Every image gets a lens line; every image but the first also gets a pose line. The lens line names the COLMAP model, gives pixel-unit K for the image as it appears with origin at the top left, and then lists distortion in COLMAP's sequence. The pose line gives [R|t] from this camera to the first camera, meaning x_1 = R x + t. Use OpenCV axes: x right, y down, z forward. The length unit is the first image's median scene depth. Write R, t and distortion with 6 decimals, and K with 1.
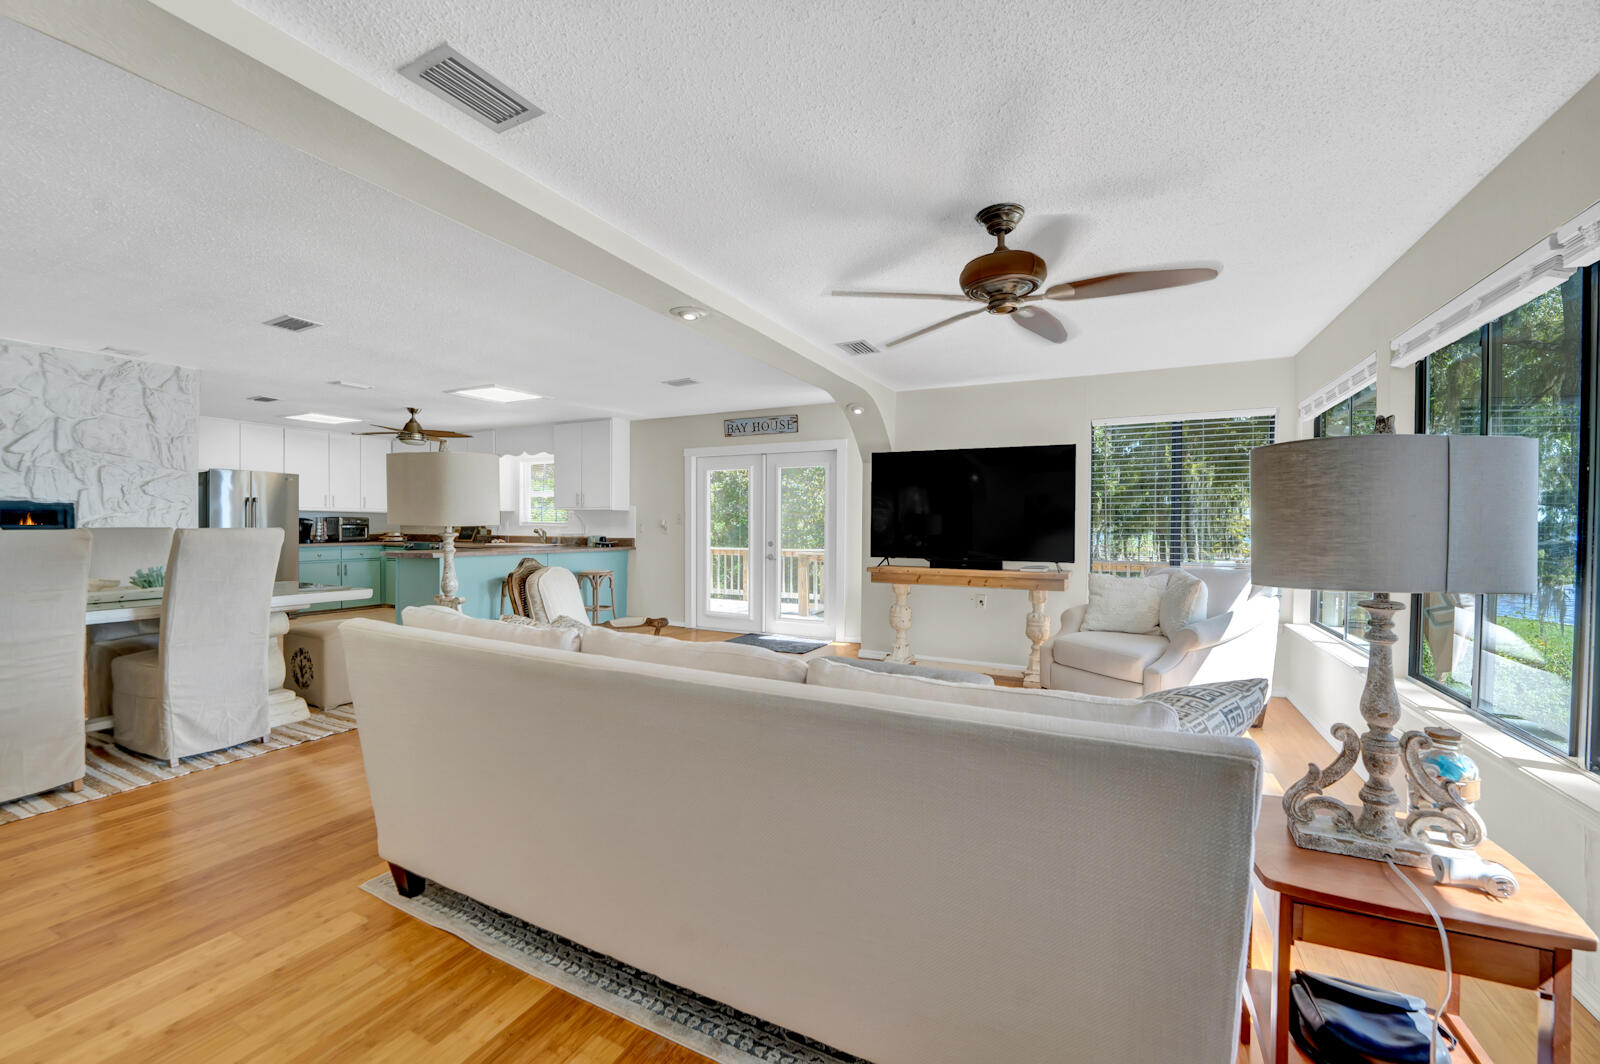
lens RADIAL K [[655.9, 0, 782.9], [0, 655.9, 535.2], [0, 0, 1]] dist [-0.018292, 0.000031]
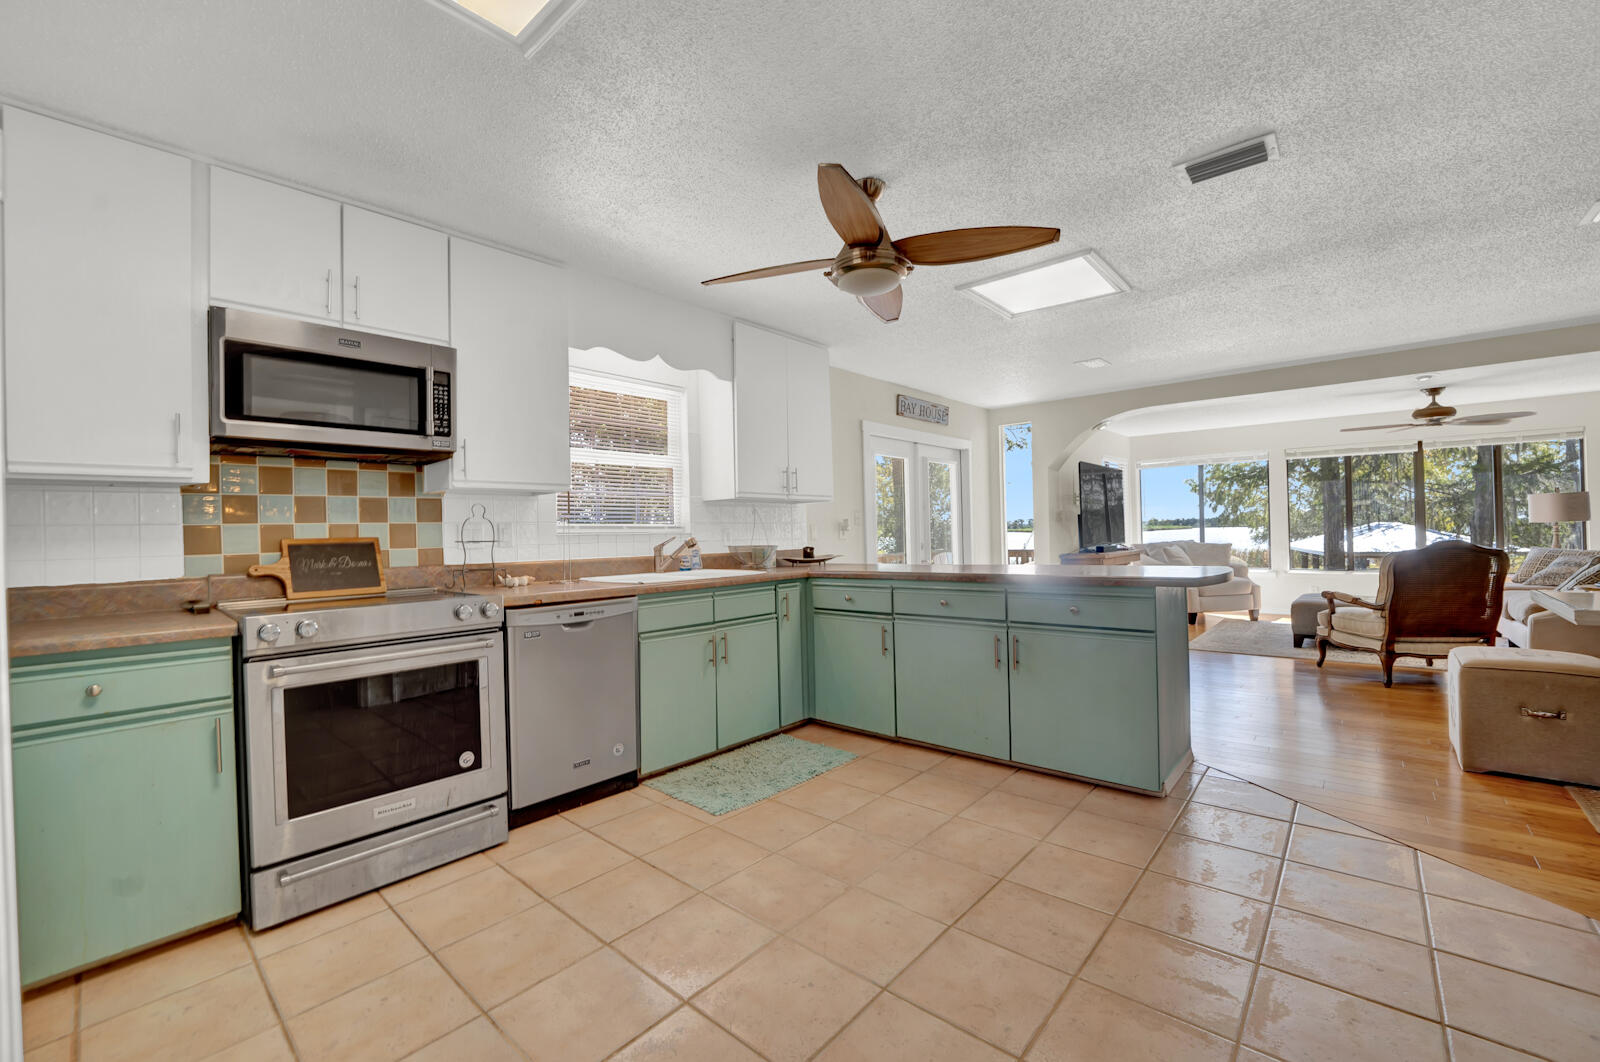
lens RADIAL K [[645.4, 0, 811.7], [0, 645.4, 536.3], [0, 0, 1]] dist [-0.002205, -0.000053]
pose [[0.232326, -0.020160, 0.972429, -0.928340], [0.037537, 0.999226, 0.011748, -0.014769], [-0.971913, 0.033773, 0.232903, 0.966195]]
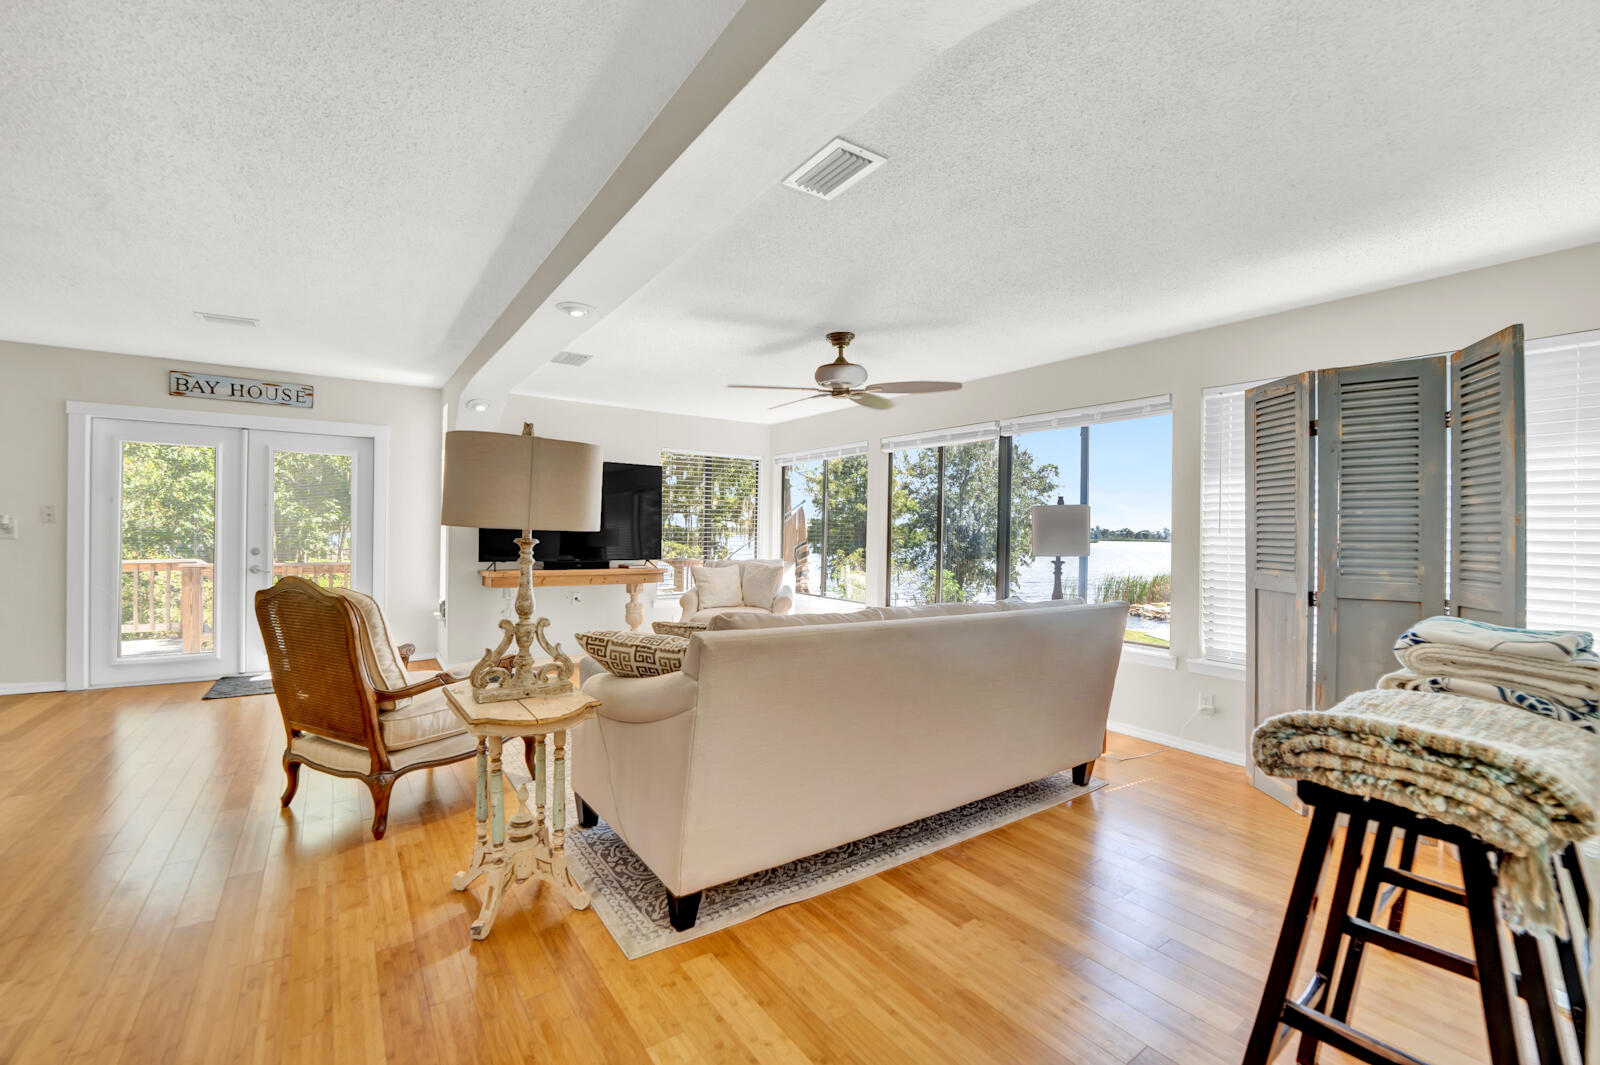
lens RADIAL K [[658.3, 0, 800.0], [0, 658.3, 532.5], [0, 0, 1]] dist [-0.040280, 0.007751]
pose [[0.454857, 0.001381, 0.890563, -0.394930], [0.004388, 0.999983, -0.003792, -0.002846], [-0.890553, 0.005633, 0.454844, 0.126073]]
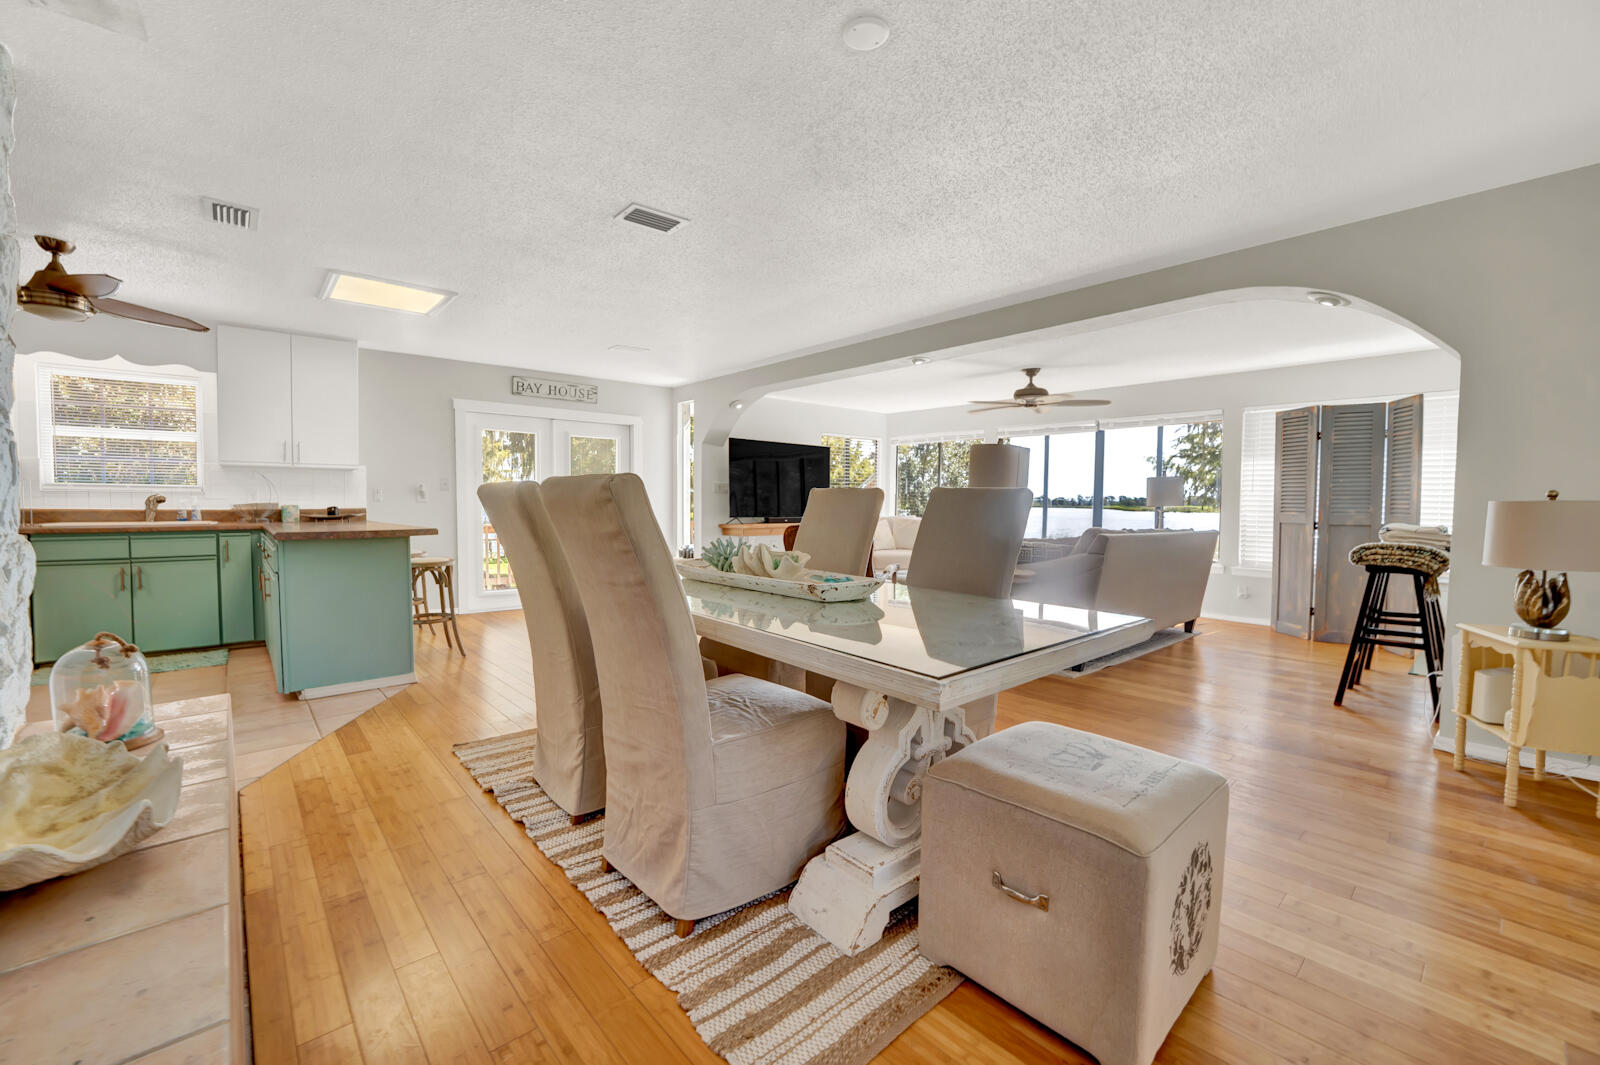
lens RADIAL K [[652.2, 0, 794.5], [0, 652.2, 532.5], [0, 0, 1]] dist [-0.029056, 0.000235]
pose [[0.360587, -0.044719, 0.931653, -0.826096], [0.011277, 0.998986, 0.043586, 0.006112], [-0.932657, -0.005210, 0.360726, 0.328121]]
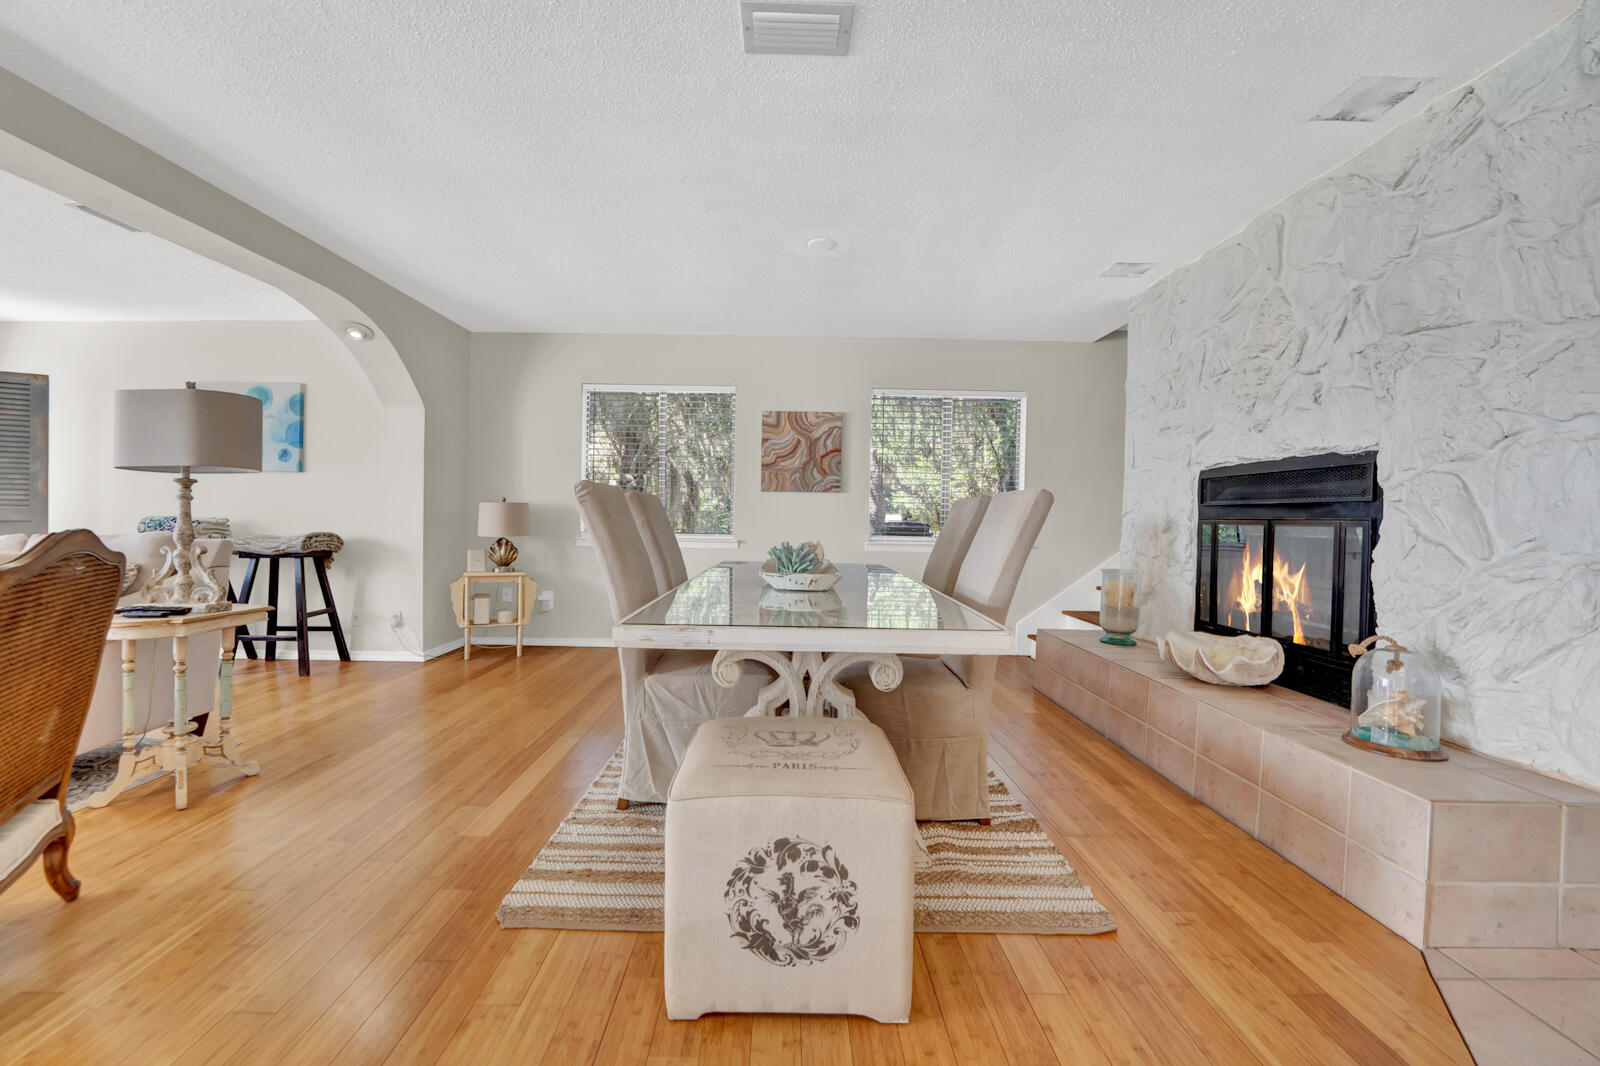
lens RADIAL K [[653.0, 0, 776.4], [0, 653.0, 527.4], [0, 0, 1]] dist [-0.044676, 0.008613]
pose [[-0.893609, -0.012630, -0.448669, -0.318013], [-0.029353, 0.999109, 0.030337, 0.005246], [0.447886, 0.040279, -0.893183, 0.815910]]
